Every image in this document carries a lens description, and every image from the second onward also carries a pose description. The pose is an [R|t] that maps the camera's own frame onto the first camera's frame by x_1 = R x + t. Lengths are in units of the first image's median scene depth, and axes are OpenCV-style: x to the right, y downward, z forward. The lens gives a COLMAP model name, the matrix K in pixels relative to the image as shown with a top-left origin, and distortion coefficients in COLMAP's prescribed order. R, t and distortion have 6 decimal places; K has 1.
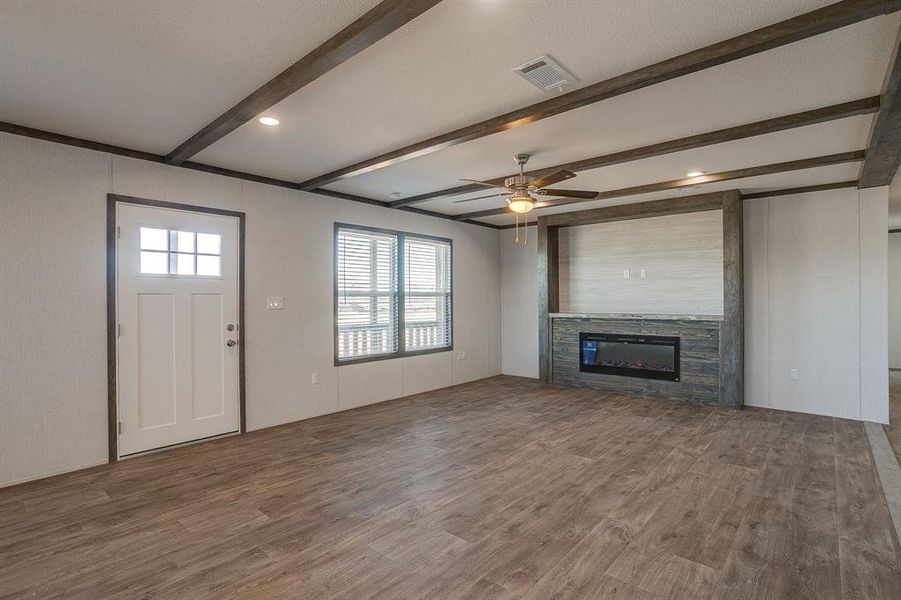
lens RADIAL K [[440.1, 0, 447.8], [0, 440.1, 299.3], [0, 0, 1]] dist [-0.058532, 0.036433]
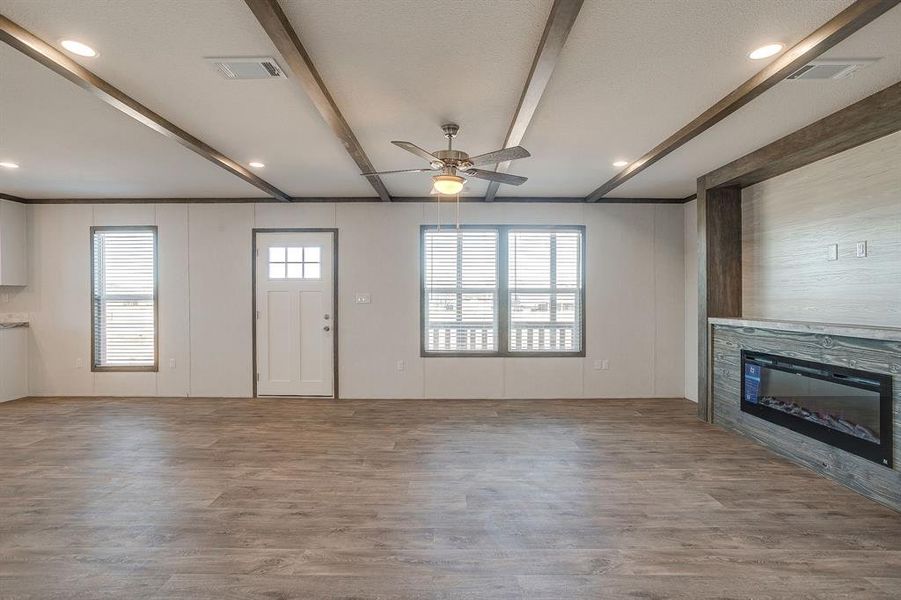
lens RADIAL K [[436.8, 0, 447.1], [0, 436.8, 298.7], [0, 0, 1]] dist [-0.058635, 0.033882]
pose [[0.657929, 0.007860, -0.753039, 0.601778], [-0.004362, 0.999969, 0.006626, -0.000052], [0.753067, -0.001075, 0.657943, 0.332154]]
